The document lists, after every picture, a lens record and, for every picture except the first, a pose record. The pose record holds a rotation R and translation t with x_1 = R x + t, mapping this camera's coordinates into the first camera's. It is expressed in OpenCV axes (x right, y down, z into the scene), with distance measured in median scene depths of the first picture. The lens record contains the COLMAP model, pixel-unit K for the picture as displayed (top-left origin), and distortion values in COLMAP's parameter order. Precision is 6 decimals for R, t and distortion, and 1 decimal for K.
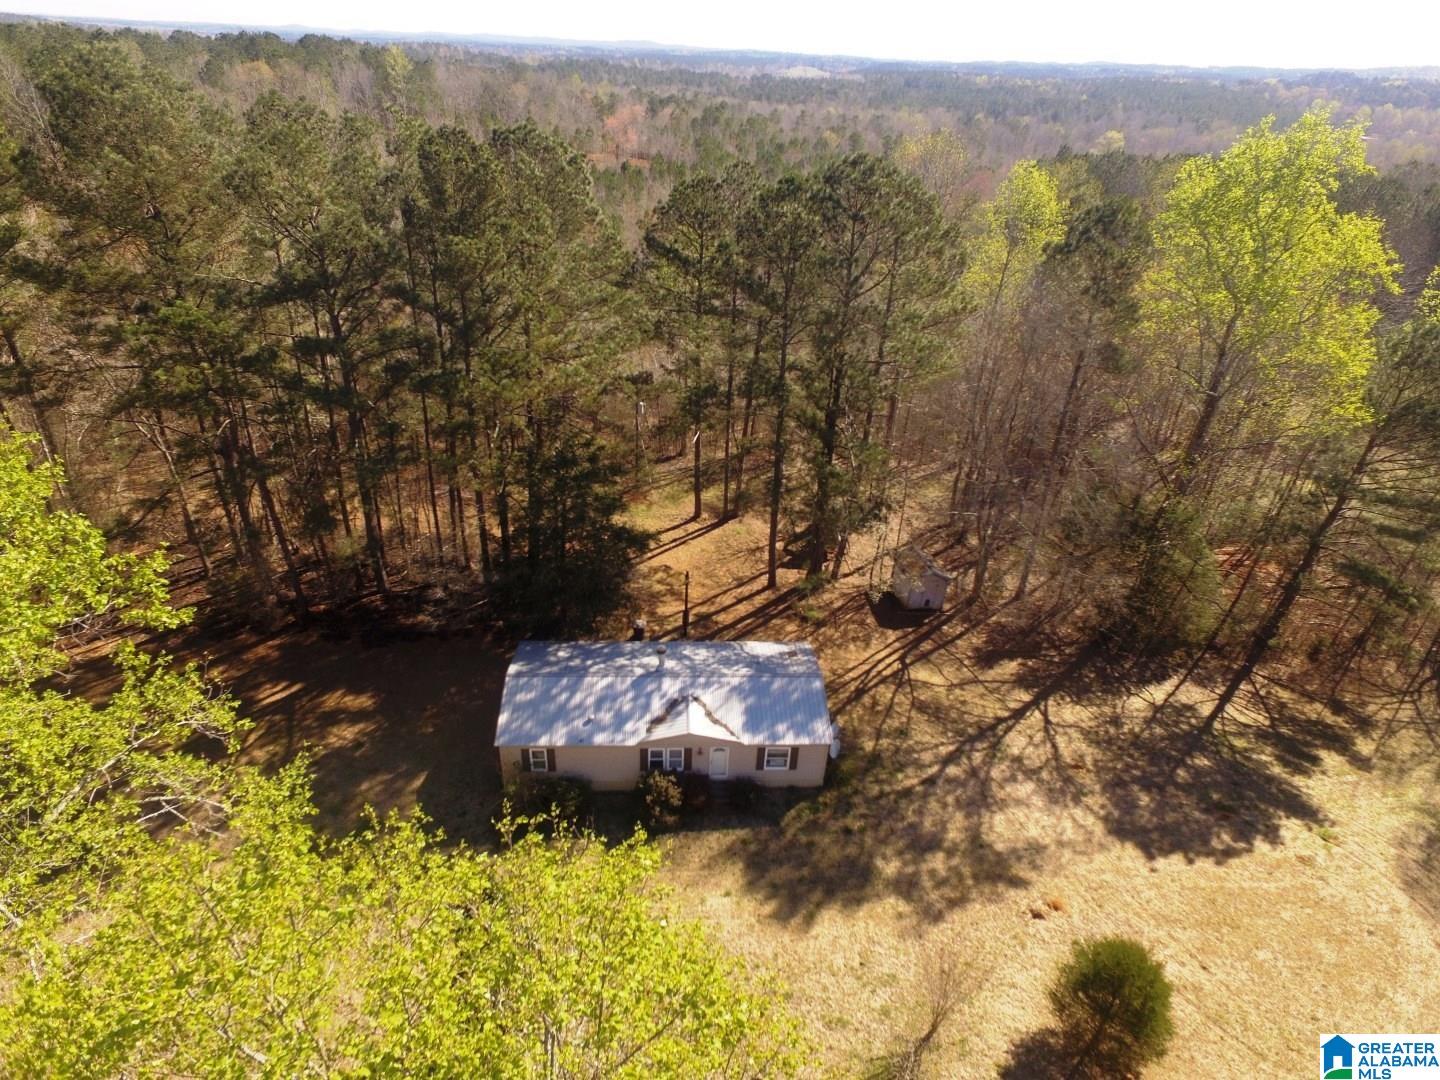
lens RADIAL K [[838.4, 0, 716.3], [0, 838.4, 534.9], [0, 0, 1]] dist [-0.013355, 0.017557]
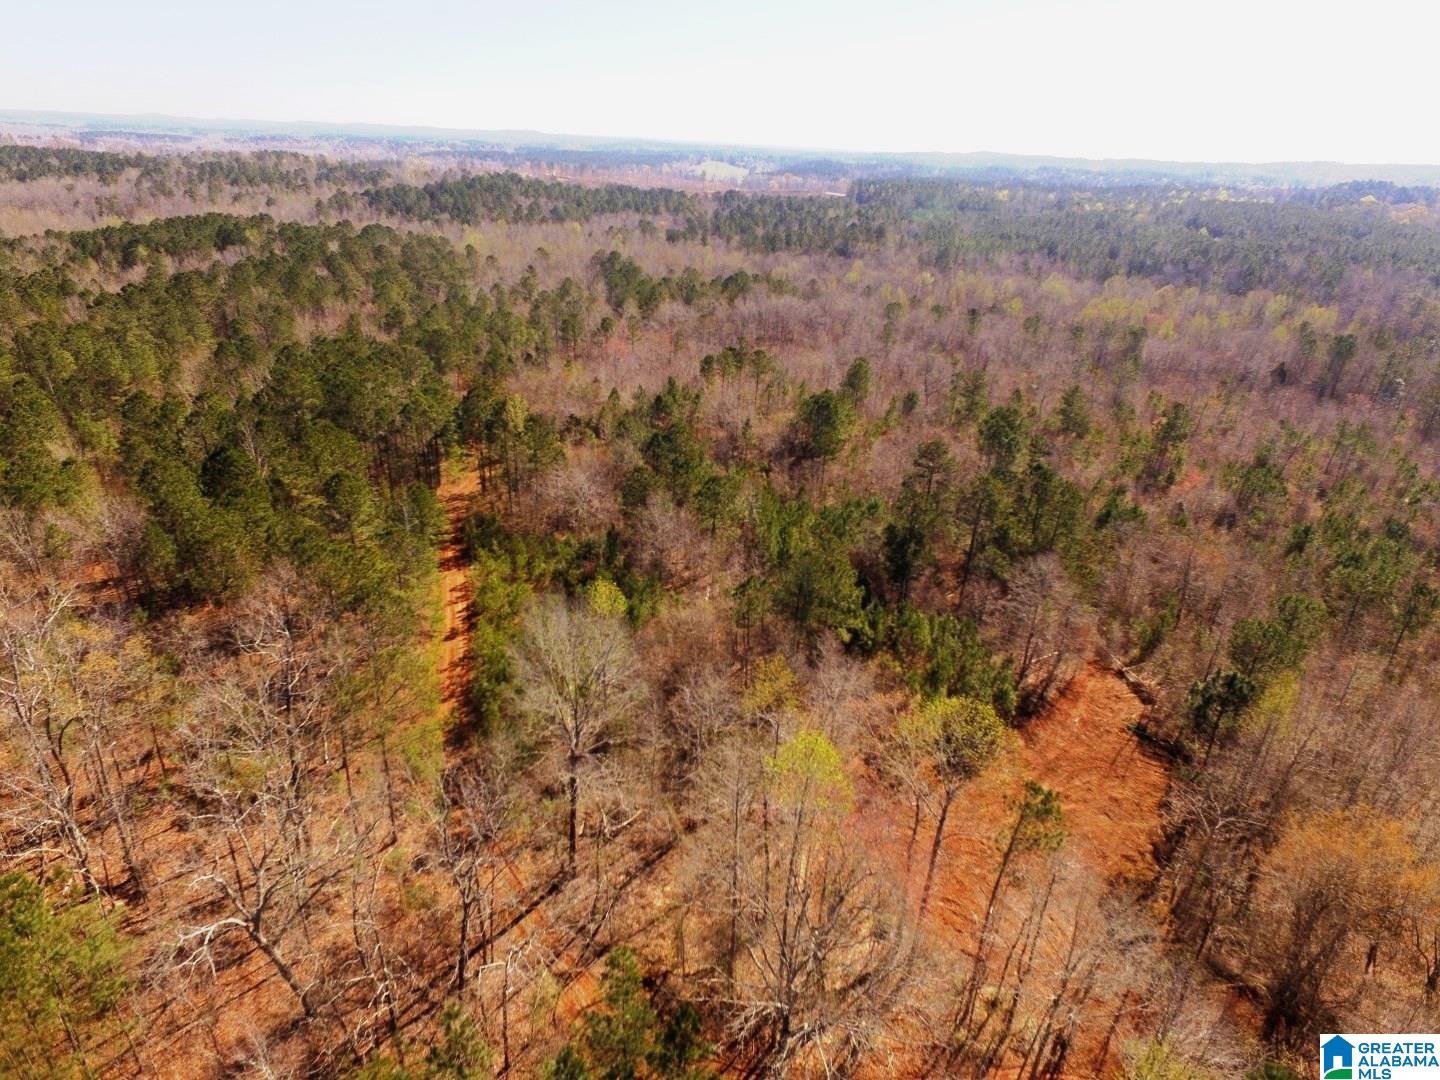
lens RADIAL K [[838.4, 0, 716.3], [0, 838.4, 534.9], [0, 0, 1]] dist [-0.013355, 0.017557]
pose [[0.991593, -0.056426, 0.116448, -1.475550], [0.065737, 0.994805, -0.077732, -4.320786], [-0.111457, 0.084733, 0.990150, 6.538275]]
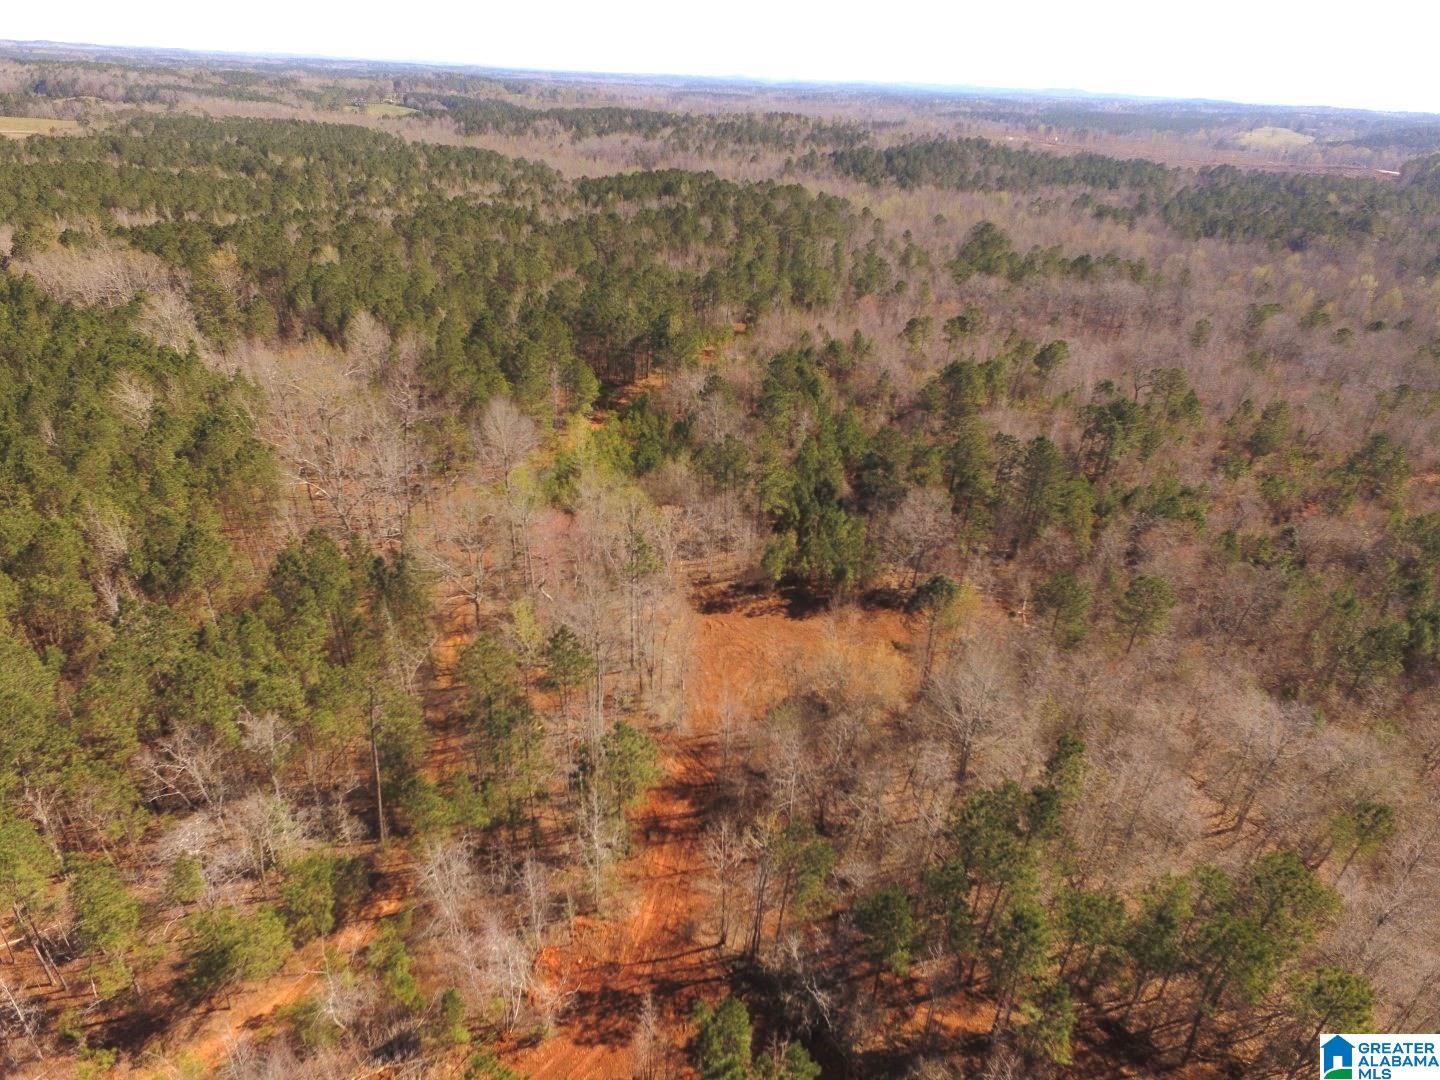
lens RADIAL K [[838.4, 0, 716.3], [0, 838.4, 534.9], [0, 0, 1]] dist [-0.013355, 0.017557]
pose [[0.905895, 0.198524, -0.374089, -0.035545], [-0.213692, 0.976901, 0.000950, -4.093411], [0.365636, 0.079079, 0.927392, 5.853080]]
